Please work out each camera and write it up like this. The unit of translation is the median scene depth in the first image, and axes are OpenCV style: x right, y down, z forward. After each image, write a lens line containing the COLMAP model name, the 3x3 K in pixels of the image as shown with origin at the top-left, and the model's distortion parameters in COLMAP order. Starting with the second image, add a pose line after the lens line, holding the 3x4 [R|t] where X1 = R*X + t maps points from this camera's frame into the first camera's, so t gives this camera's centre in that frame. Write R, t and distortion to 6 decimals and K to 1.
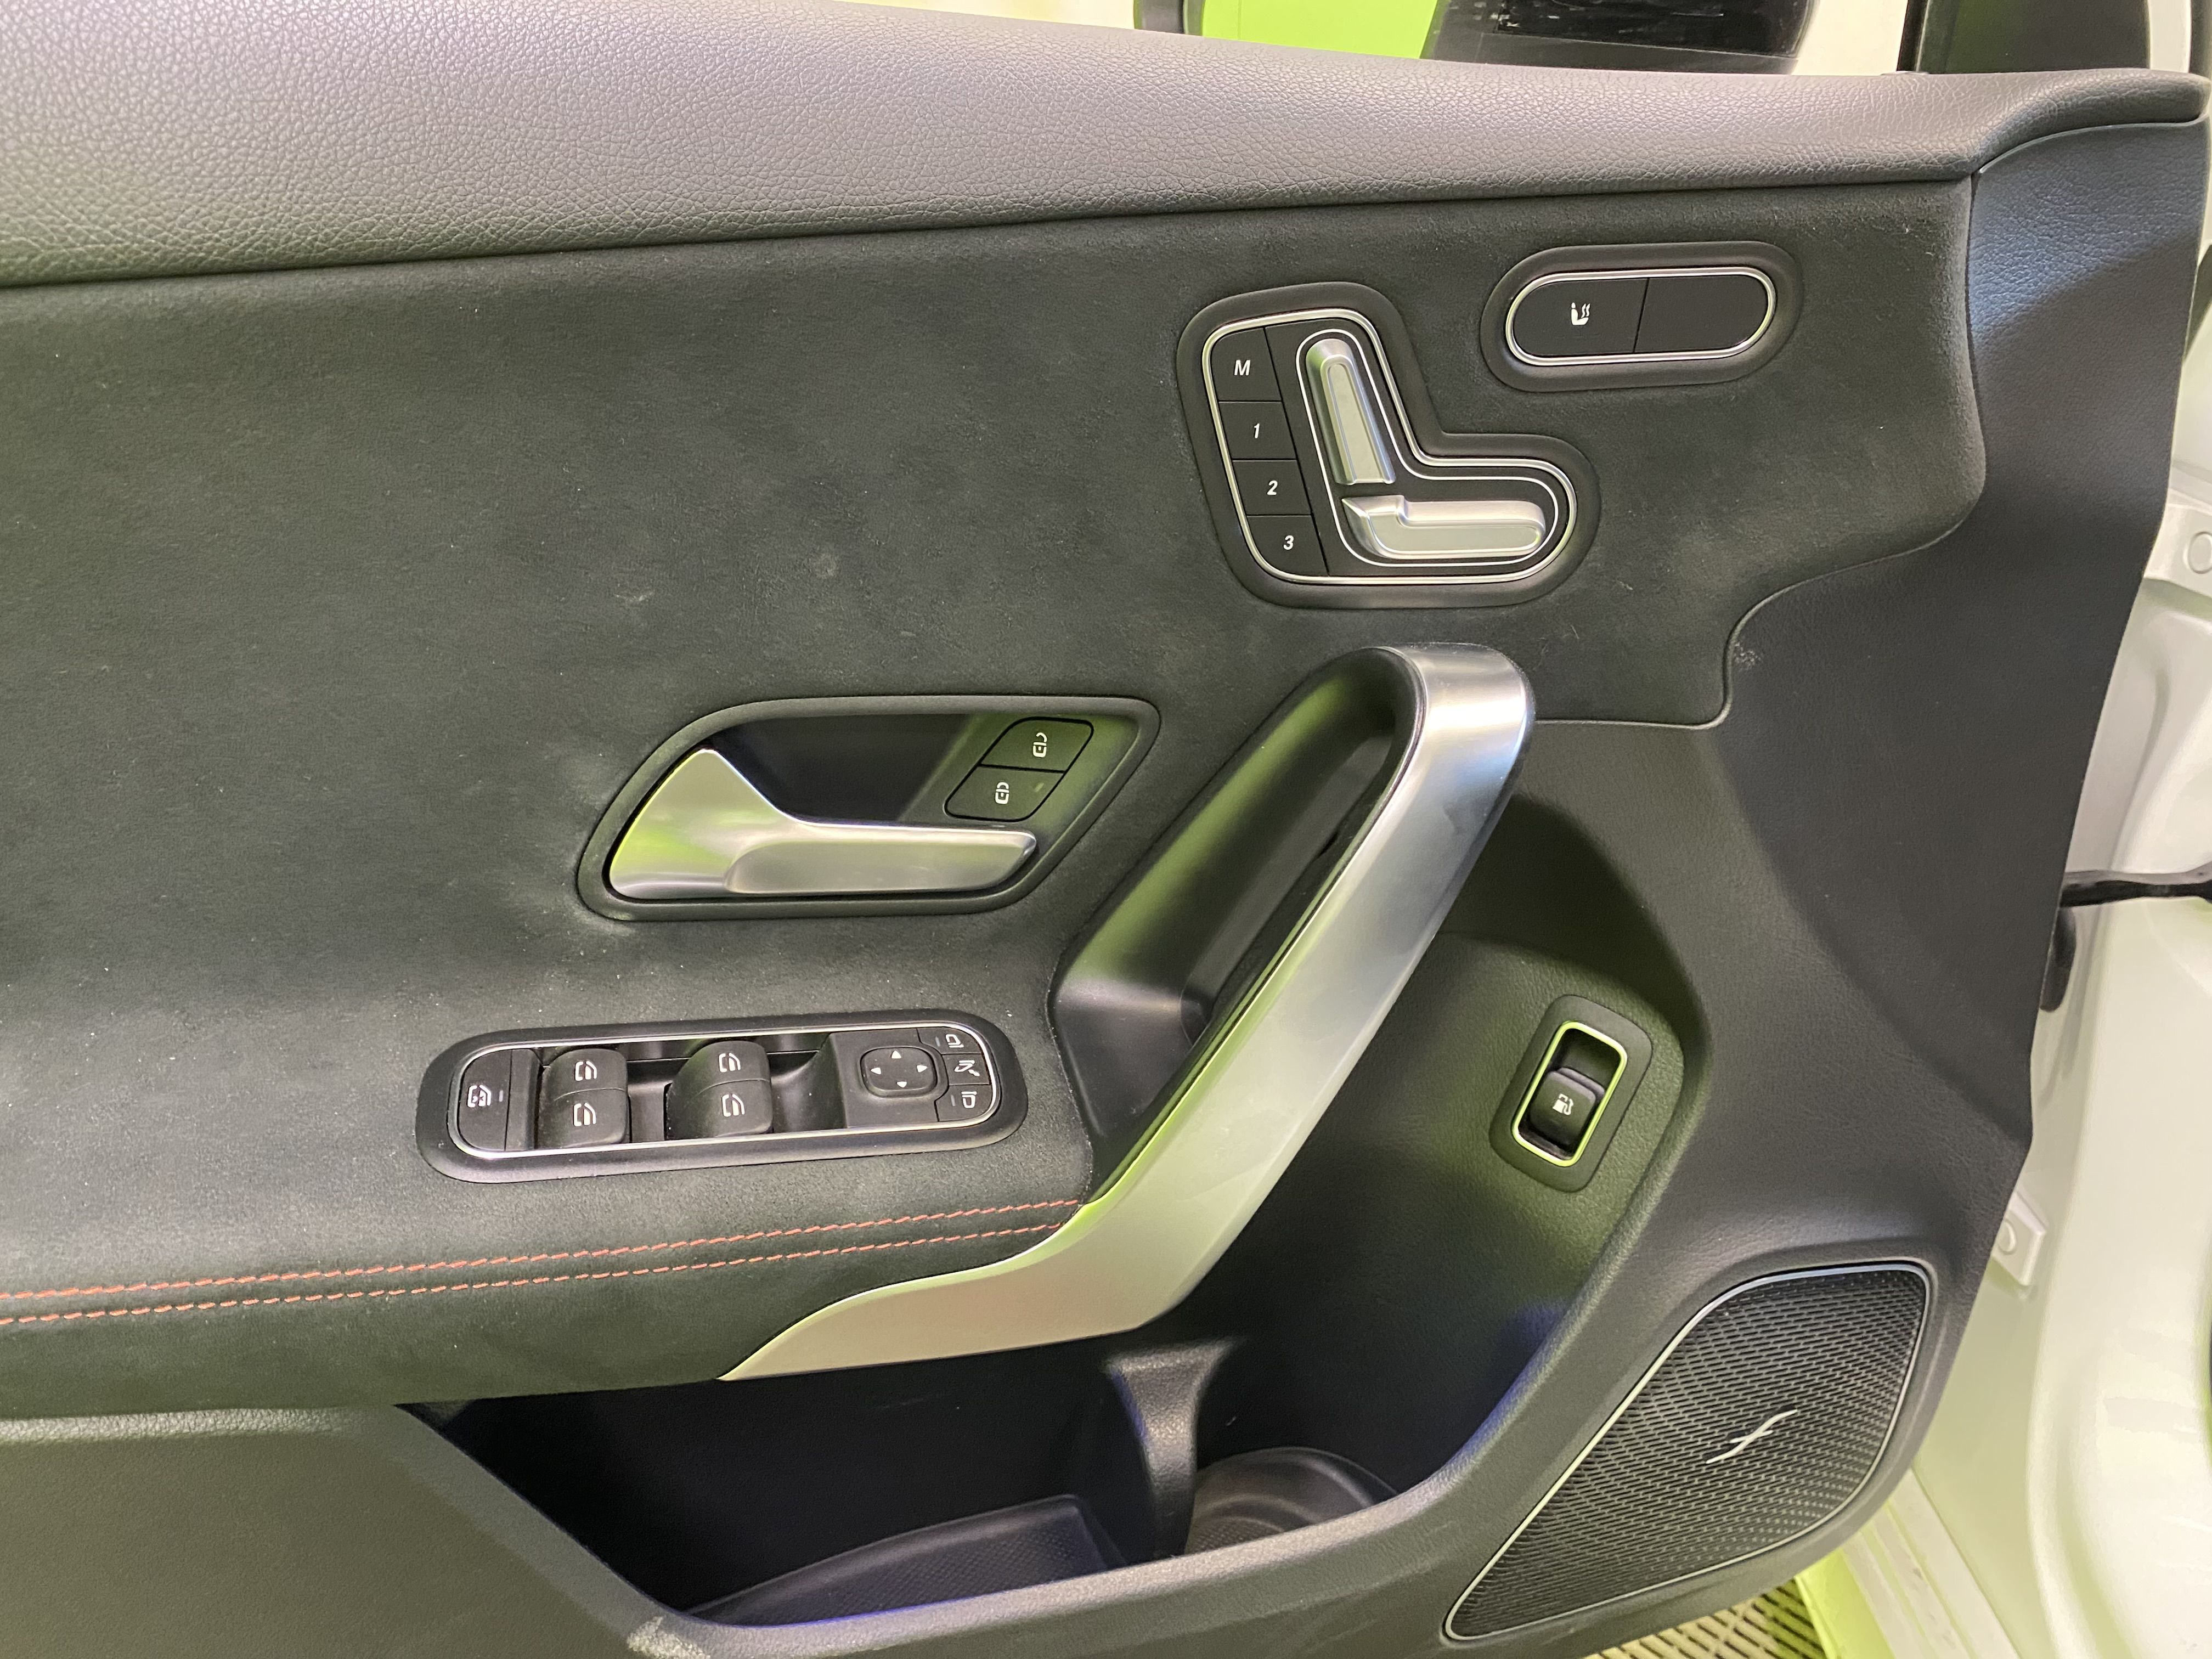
lens RADIAL K [[1774.6, 0, 1107.6], [0, 1774.6, 829.3], [0, 0, 1]] dist [0.065576, -0.079556]
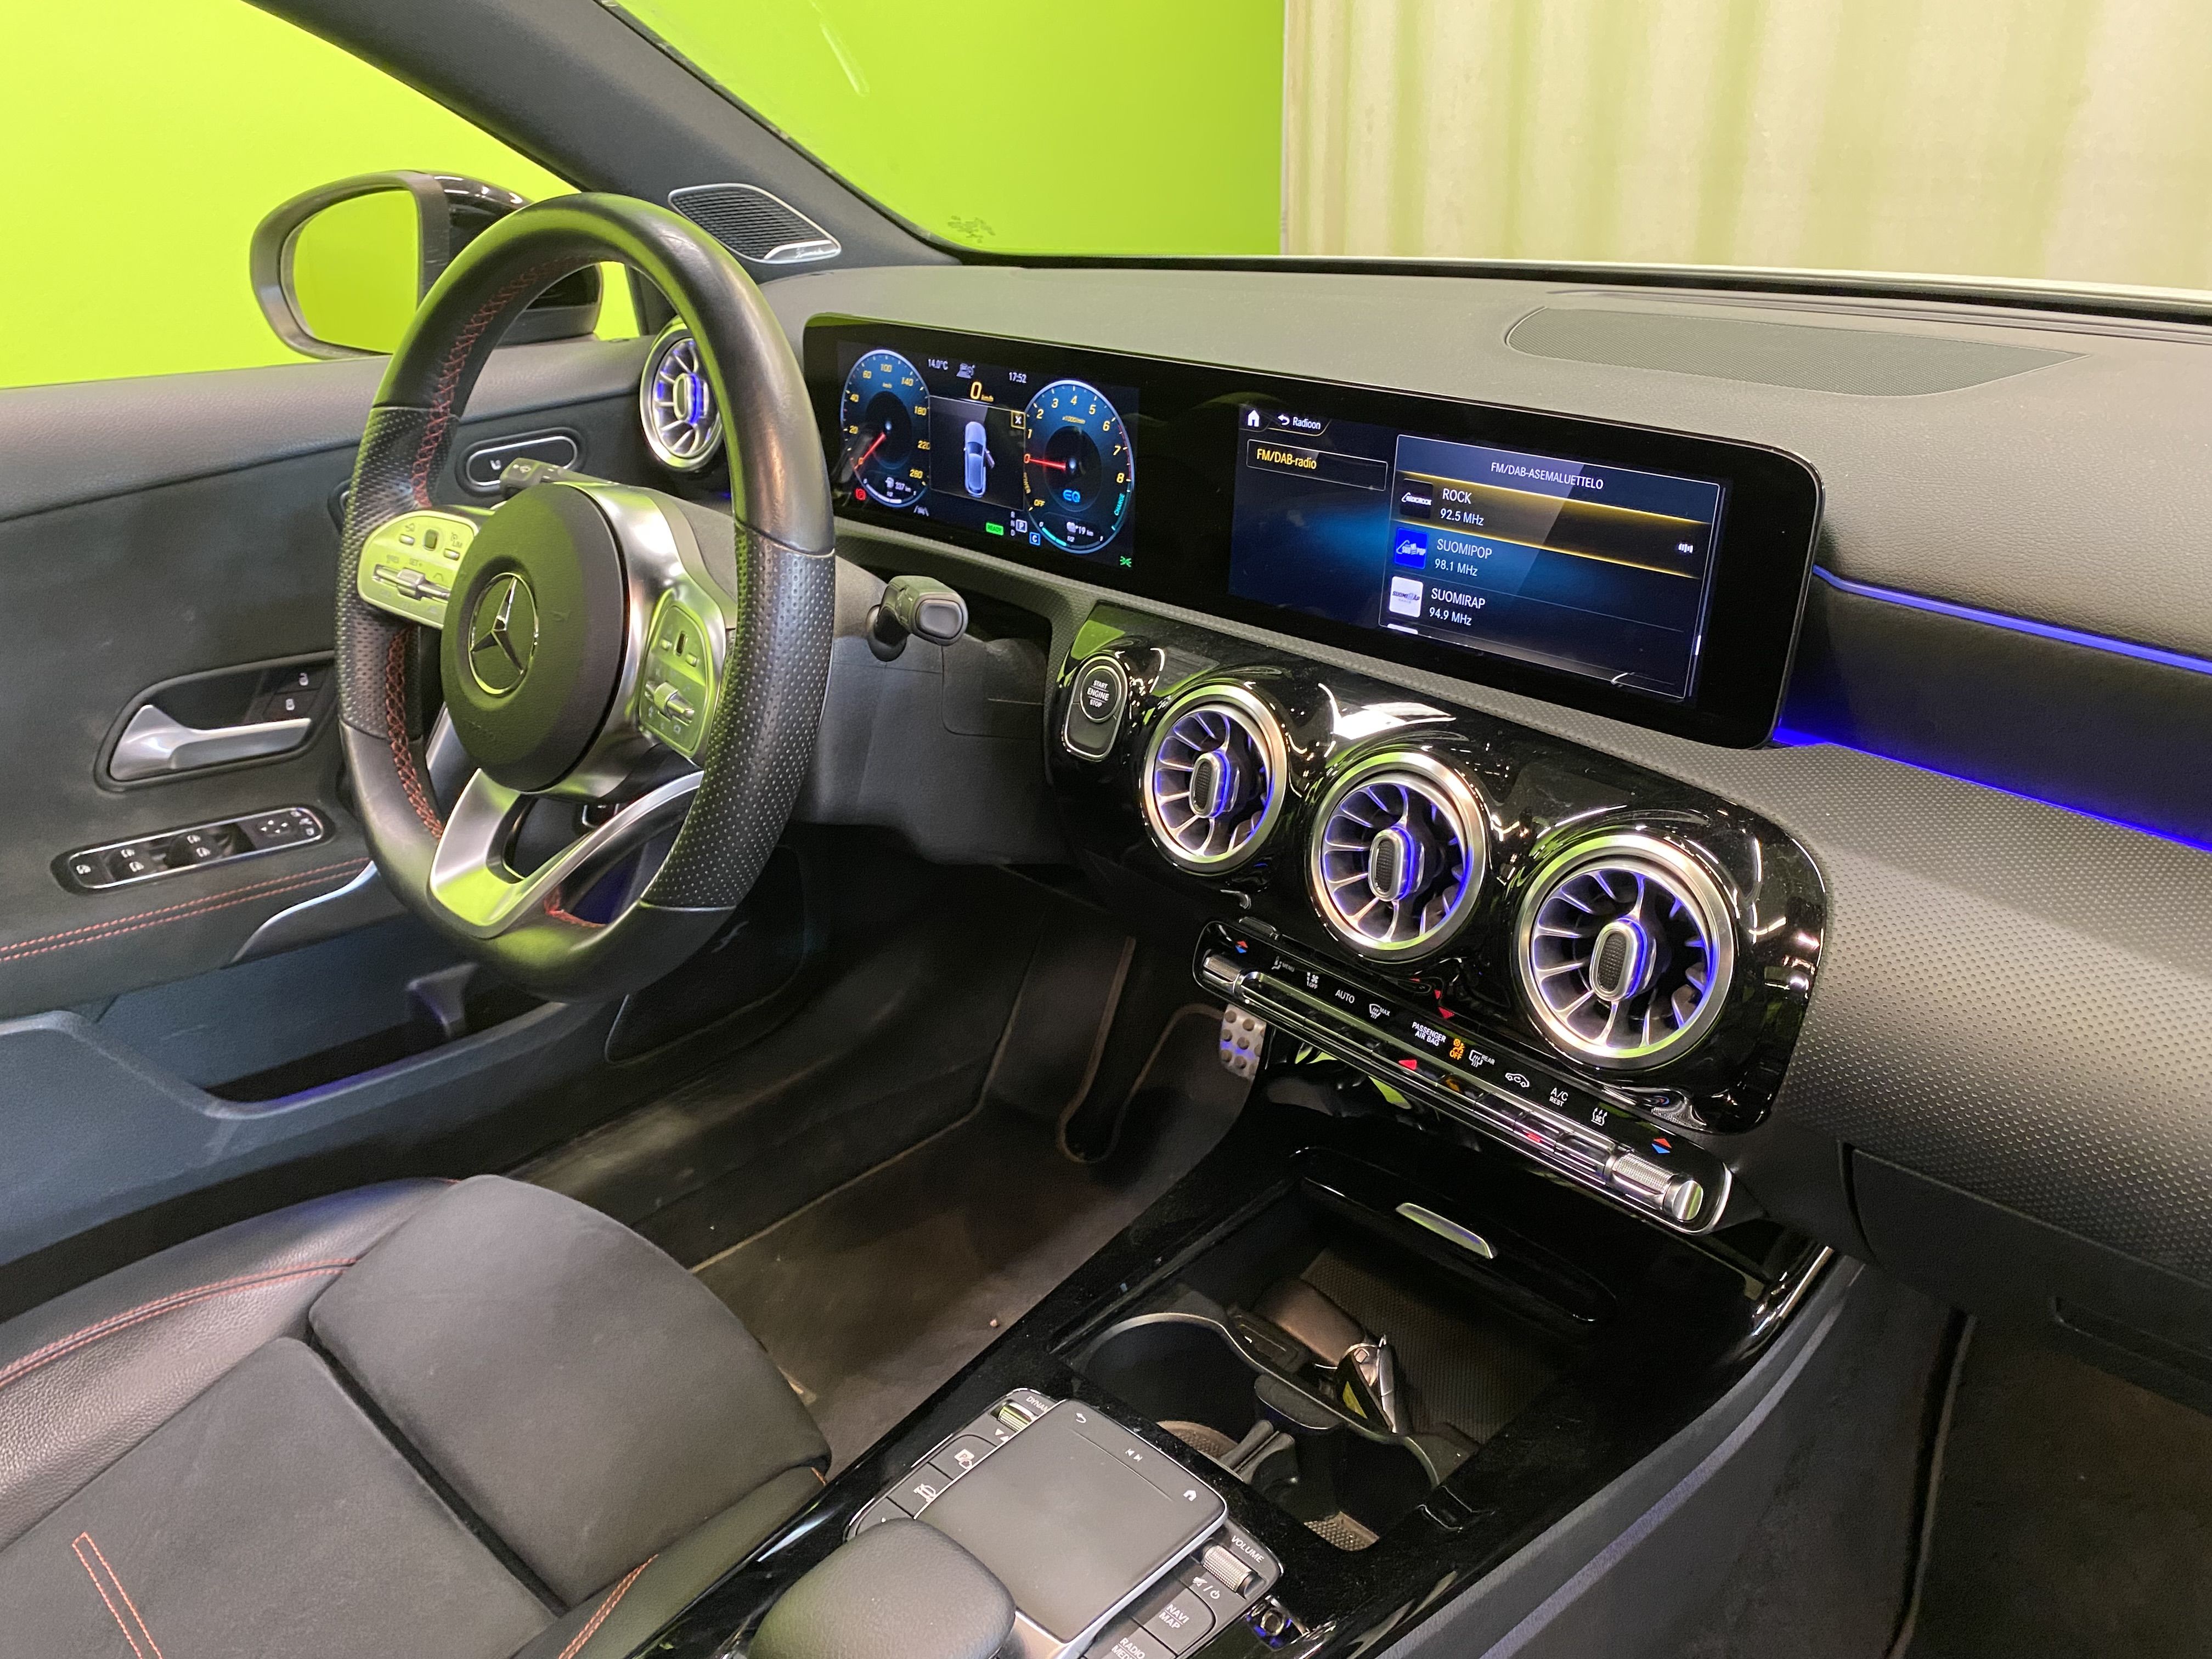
lens RADIAL K [[1774.6, 0, 1102.5], [0, 1774.6, 831.2], [0, 0, 1]] dist [0.065576, -0.079556]
pose [[0.893483, -0.224291, 0.389079, -0.063904], [0.212892, 0.974360, 0.072800, 0.199522], [-0.395431, 0.017786, 0.918323, -1.542235]]
